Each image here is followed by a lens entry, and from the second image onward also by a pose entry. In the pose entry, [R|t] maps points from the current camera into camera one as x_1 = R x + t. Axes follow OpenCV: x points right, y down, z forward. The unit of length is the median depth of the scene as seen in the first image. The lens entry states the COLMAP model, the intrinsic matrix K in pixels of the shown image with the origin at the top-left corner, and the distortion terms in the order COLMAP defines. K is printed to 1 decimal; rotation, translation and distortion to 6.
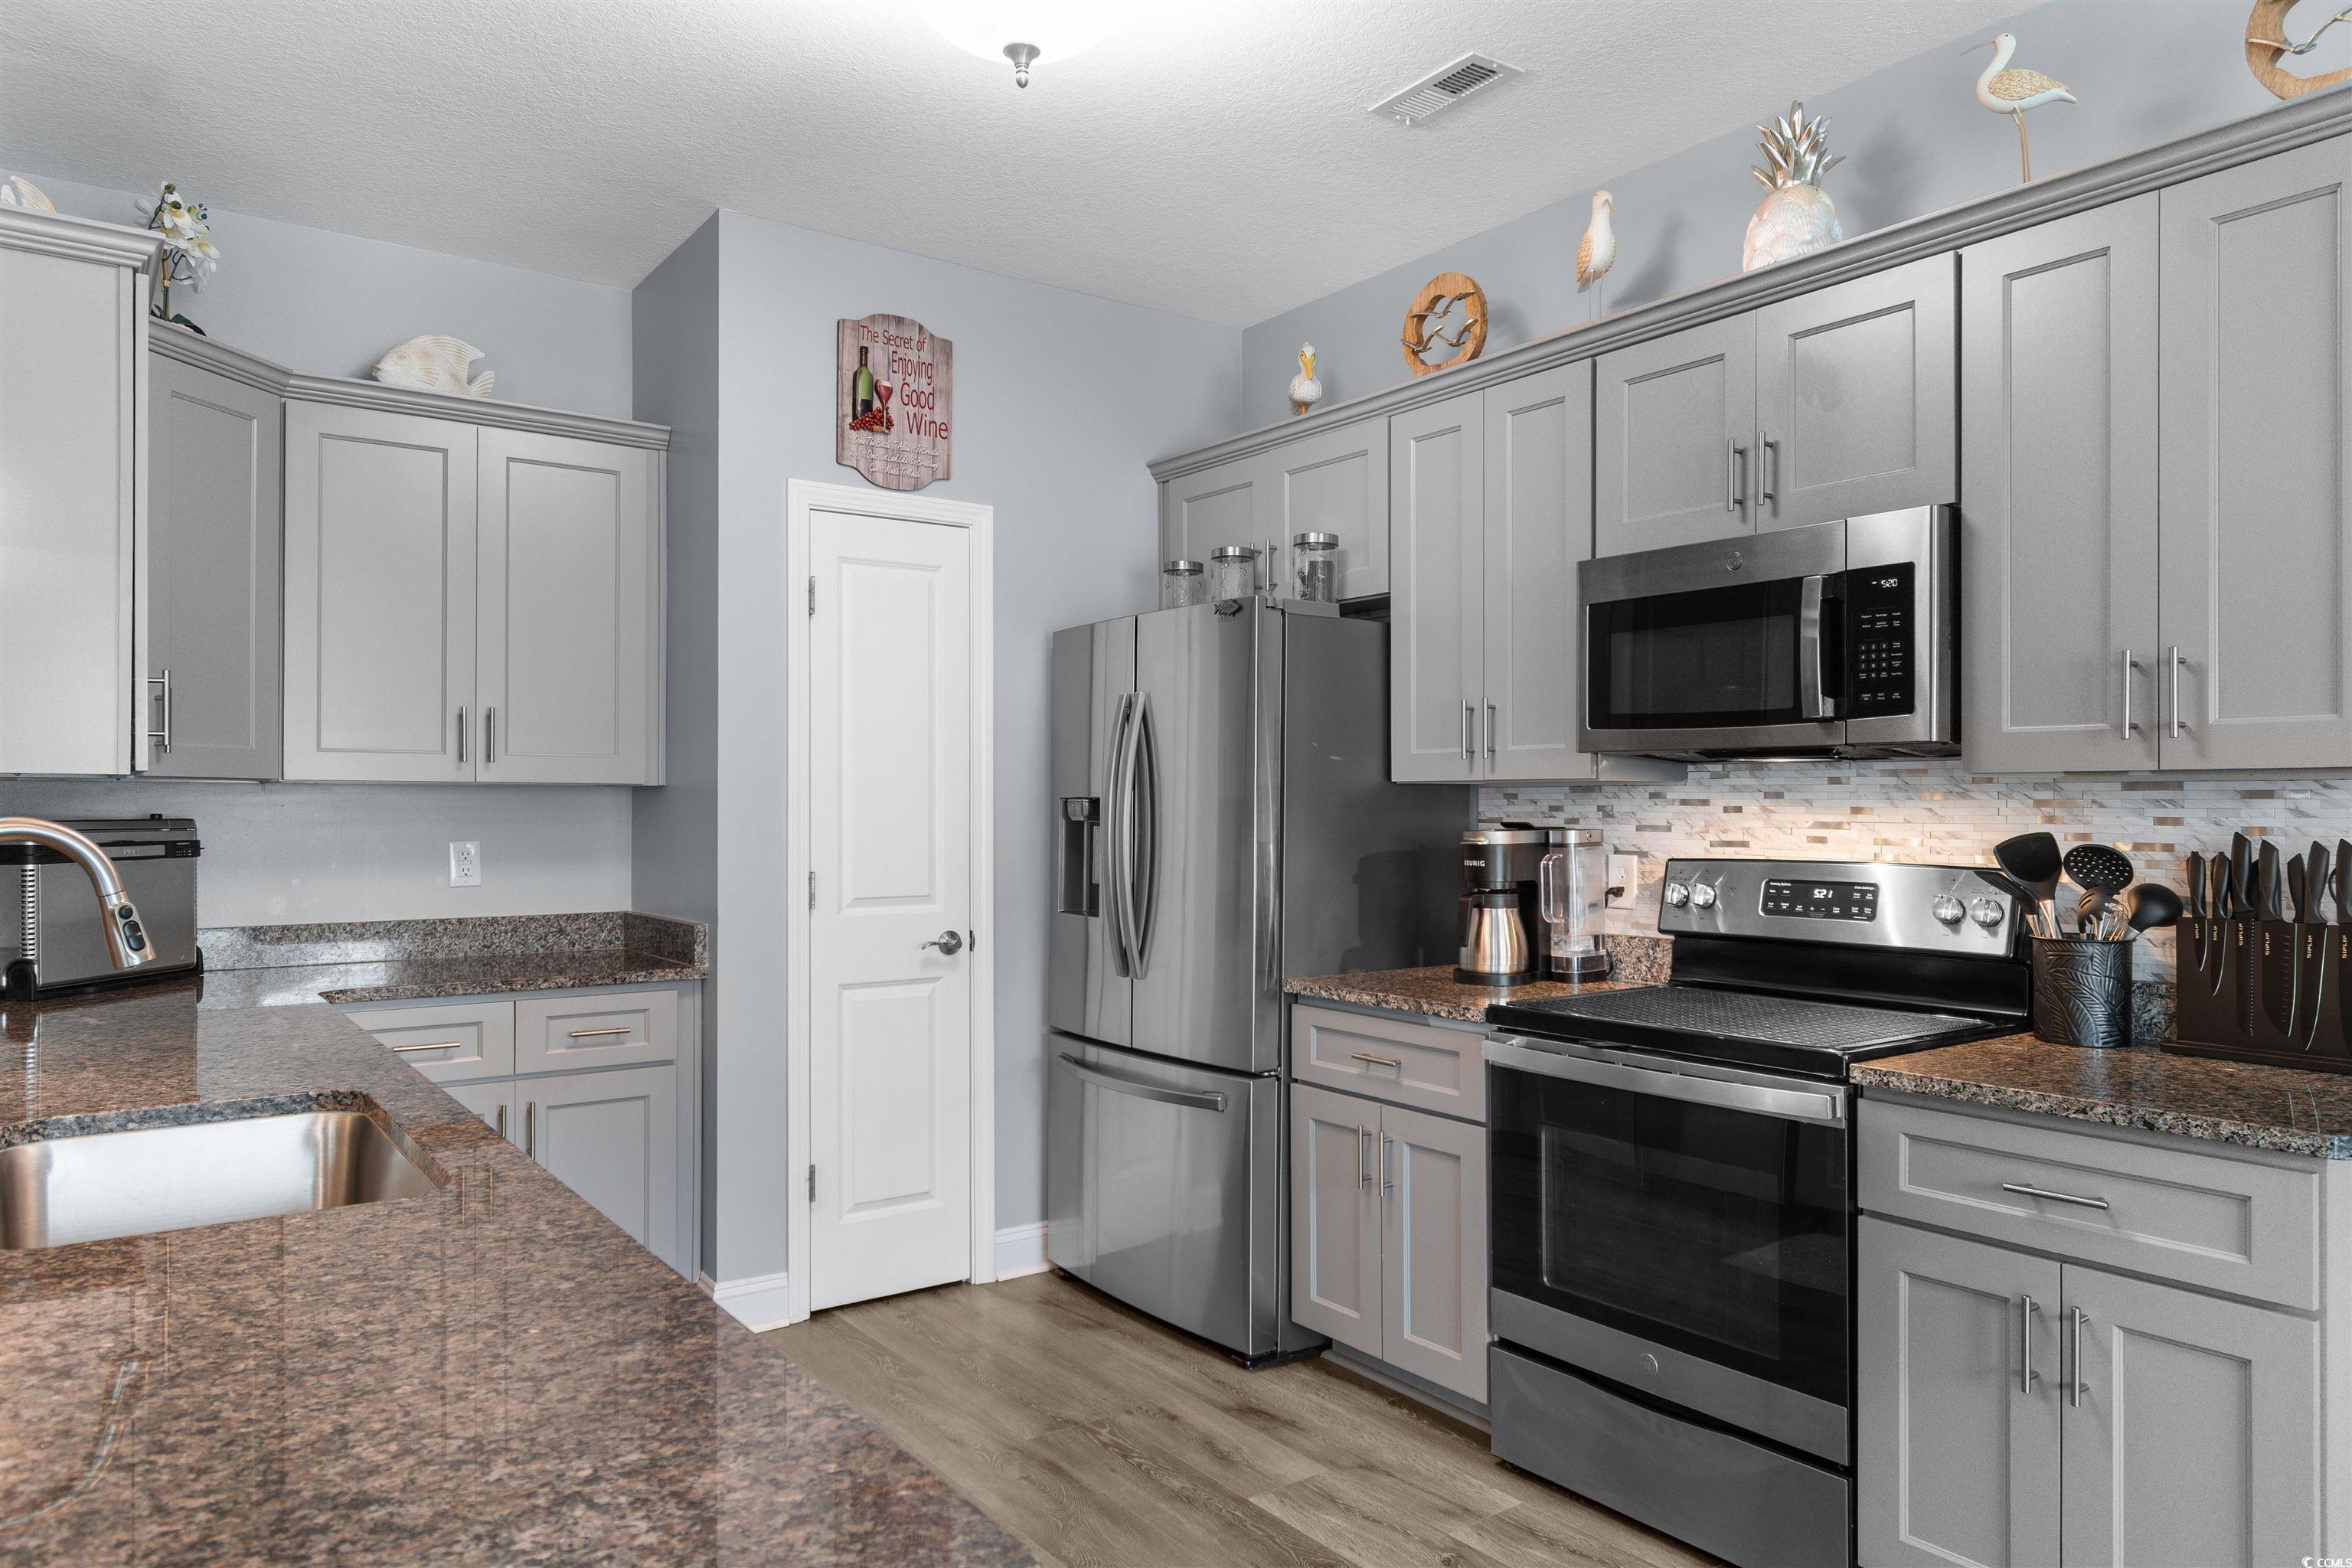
lens RADIAL K [[1512.3, 0, 1176.0], [0, 1512.3, 784.0], [0, 0, 1]] dist [0.002537, 0.002087]
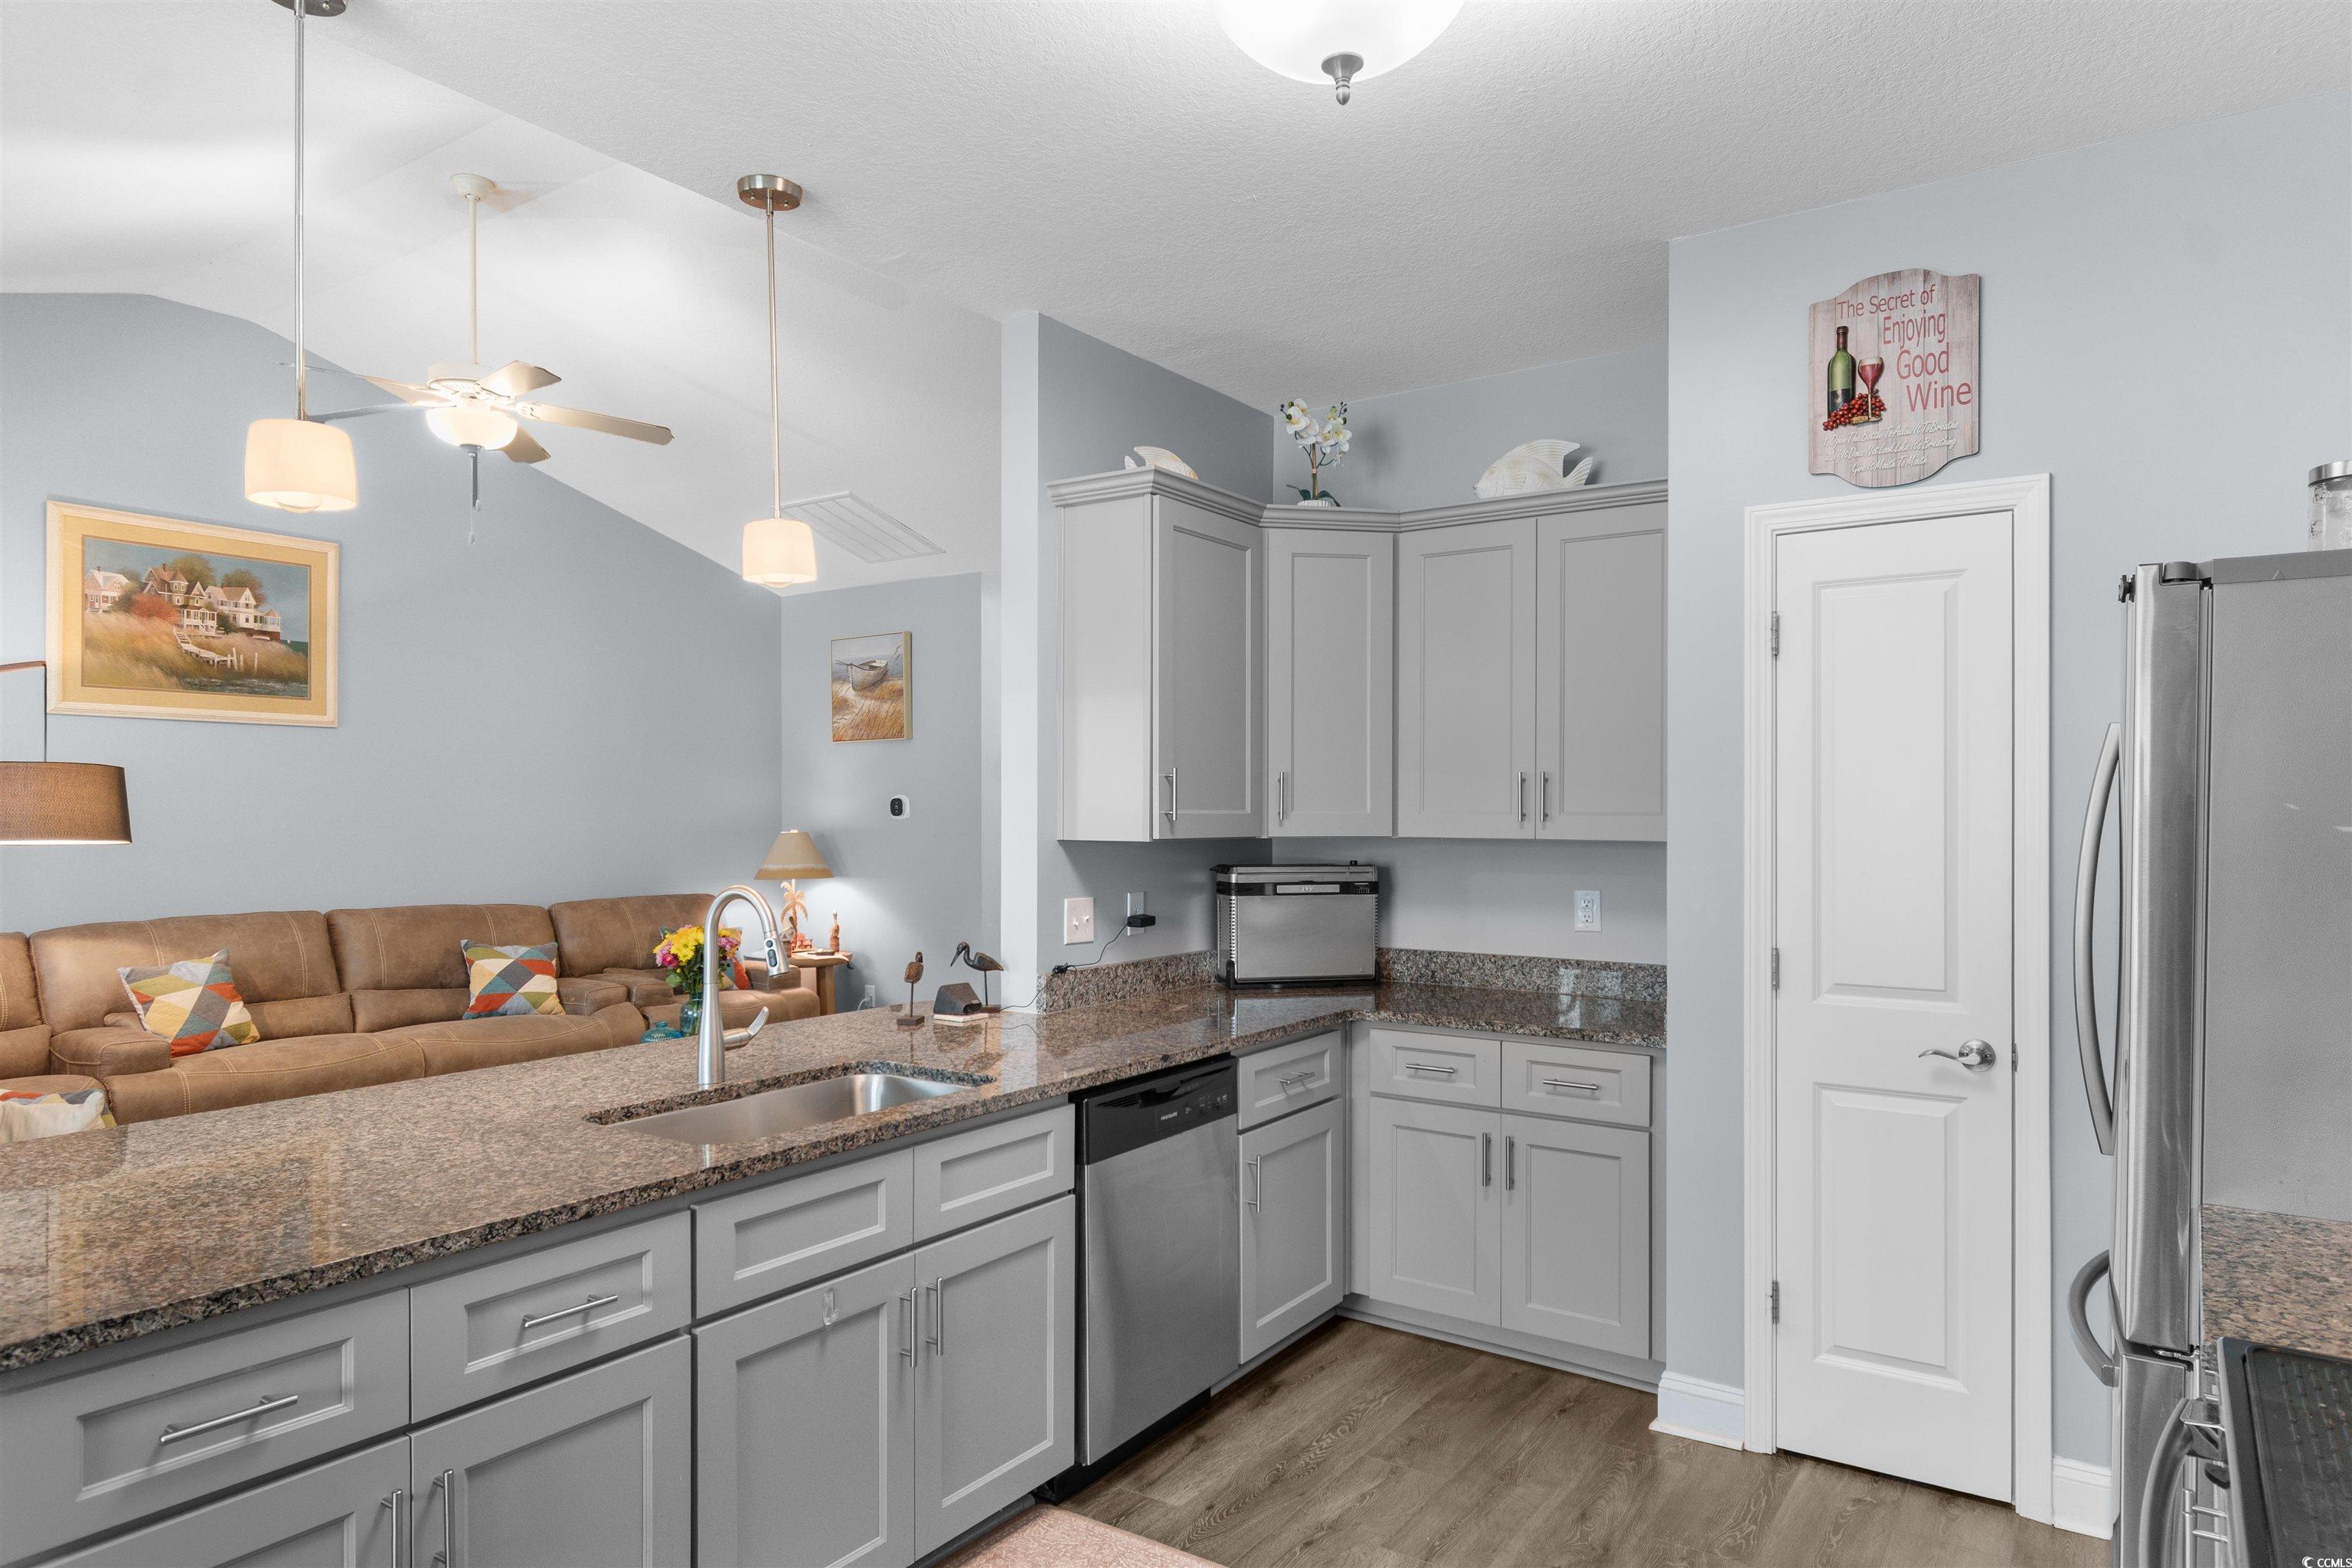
lens RADIAL K [[1419.1, 0, 1178.5], [0, 1419.1, 800.4], [0, 0, 1]] dist [0.001011, -0.000064]
pose [[0.335335, -0.006445, -0.942077, 0.409185], [0.010886, 0.999936, -0.002966, -0.028063], [0.942036, -0.009261, 0.335383, 0.386760]]
